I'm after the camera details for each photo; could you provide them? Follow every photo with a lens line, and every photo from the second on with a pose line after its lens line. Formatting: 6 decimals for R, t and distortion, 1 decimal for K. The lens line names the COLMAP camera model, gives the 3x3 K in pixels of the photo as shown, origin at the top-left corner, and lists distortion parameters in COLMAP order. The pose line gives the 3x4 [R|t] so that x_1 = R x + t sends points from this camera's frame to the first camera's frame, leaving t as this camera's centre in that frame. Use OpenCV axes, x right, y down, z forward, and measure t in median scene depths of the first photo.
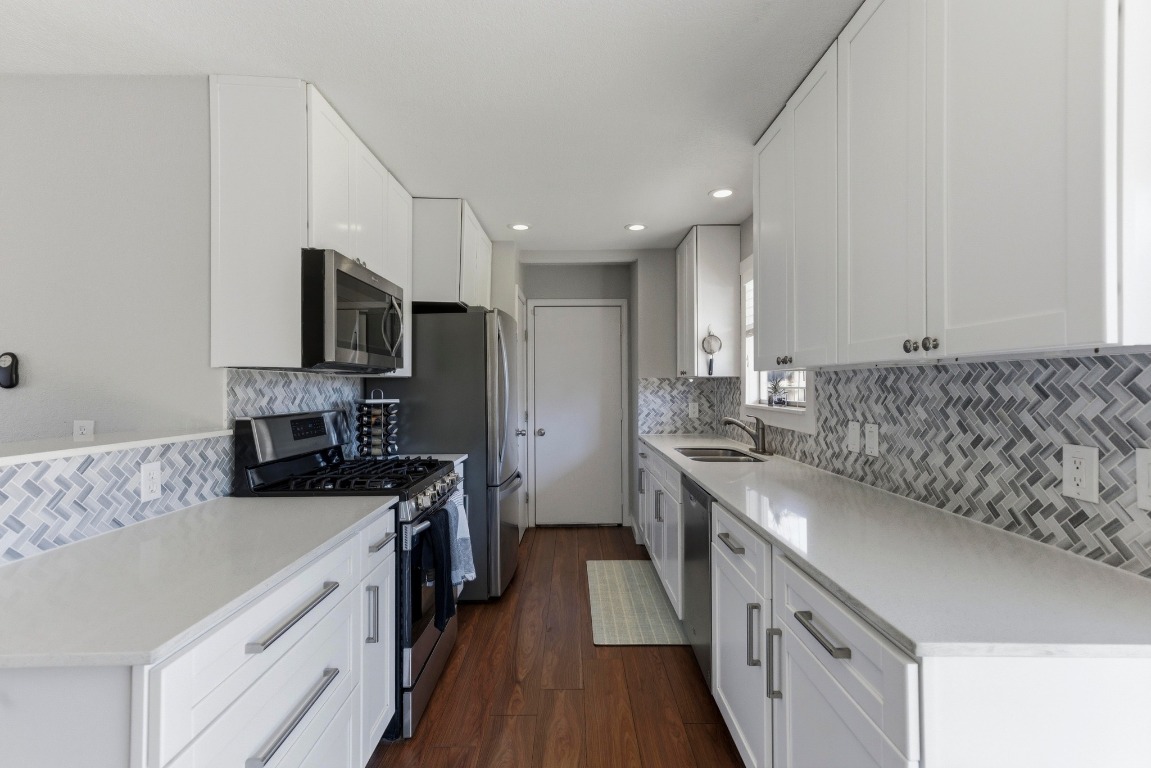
lens RADIAL K [[507.7, 0, 575.9], [0, 507.7, 385.1], [0, 0, 1]] dist [0.010336, -0.000114]
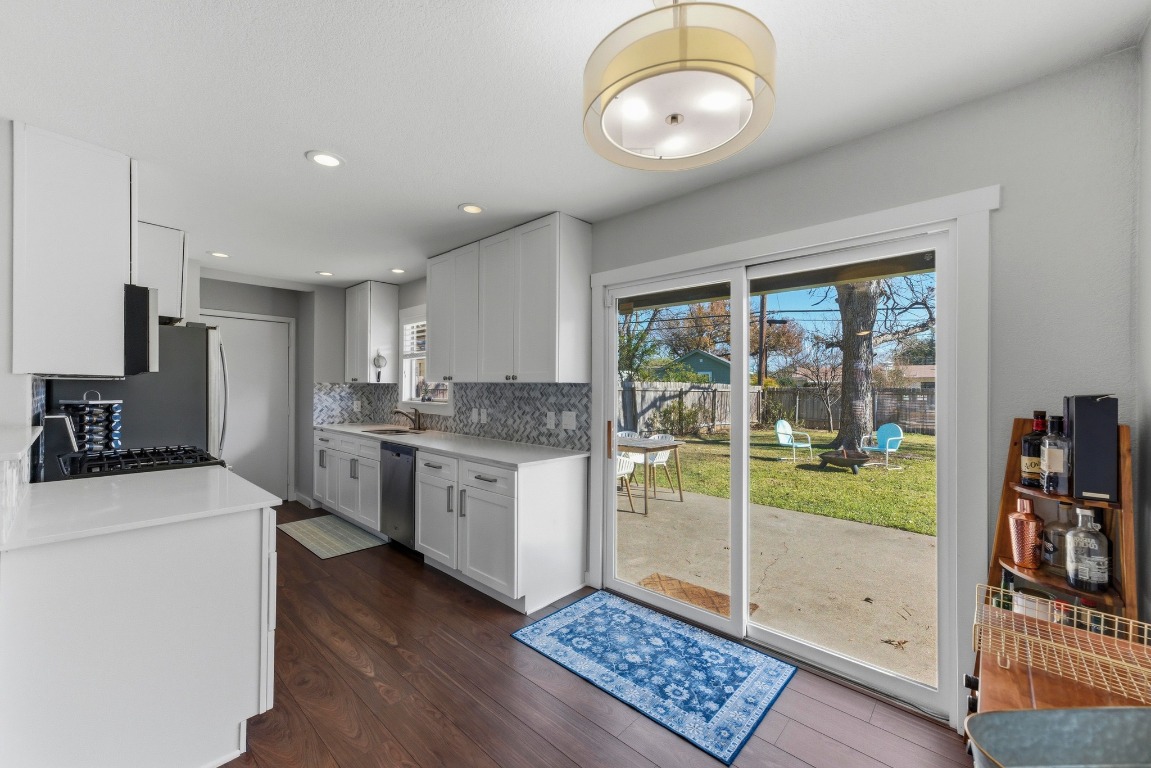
lens RADIAL K [[448.3, 0, 574.1], [0, 448.3, 389.2], [0, 0, 1]] dist [0.000739, 0.000056]
pose [[0.679741, 0.007563, 0.733414, -0.507037], [-0.013421, 0.999908, 0.002128, -0.014695], [-0.733330, -0.011289, 0.679779, -0.525732]]
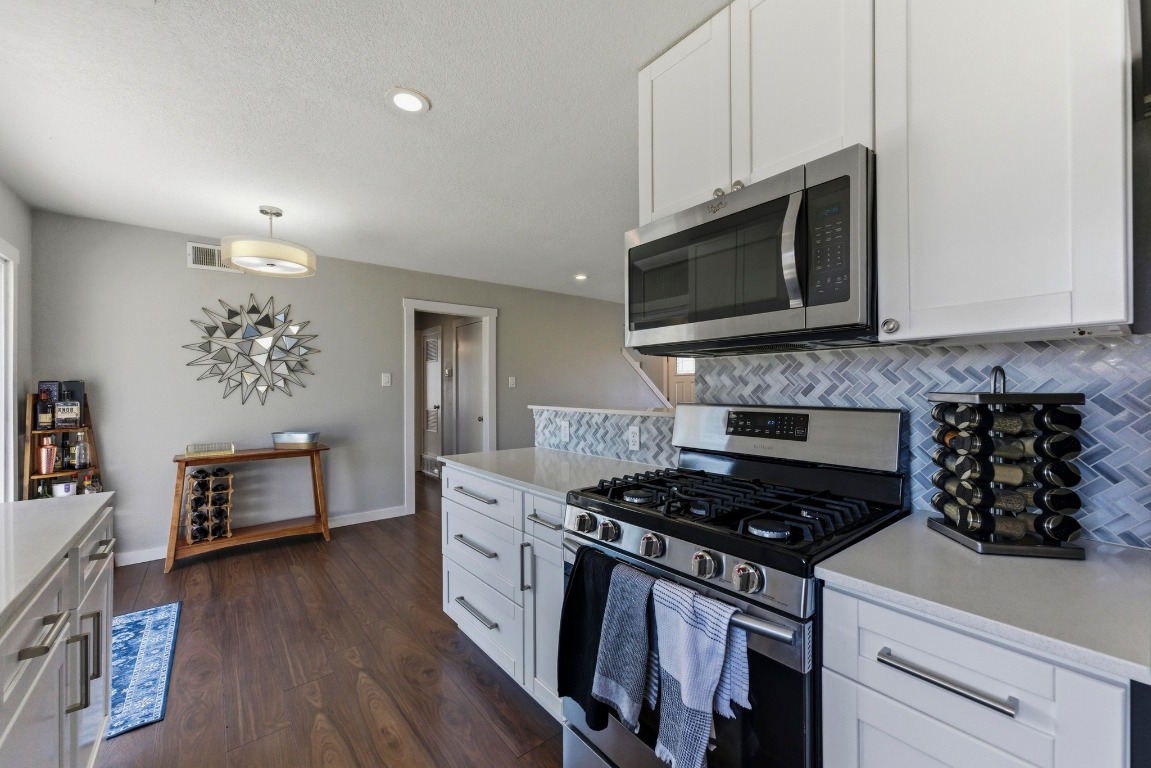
lens RADIAL K [[448.3, 0, 574.1], [0, 448.3, 389.2], [0, 0, 1]] dist [0.000739, 0.000056]
pose [[-0.776830, 0.006887, -0.629673, 0.118296], [0.009638, 0.999953, -0.000953, 0.027696], [0.629637, -0.006809, -0.776860, 1.370503]]
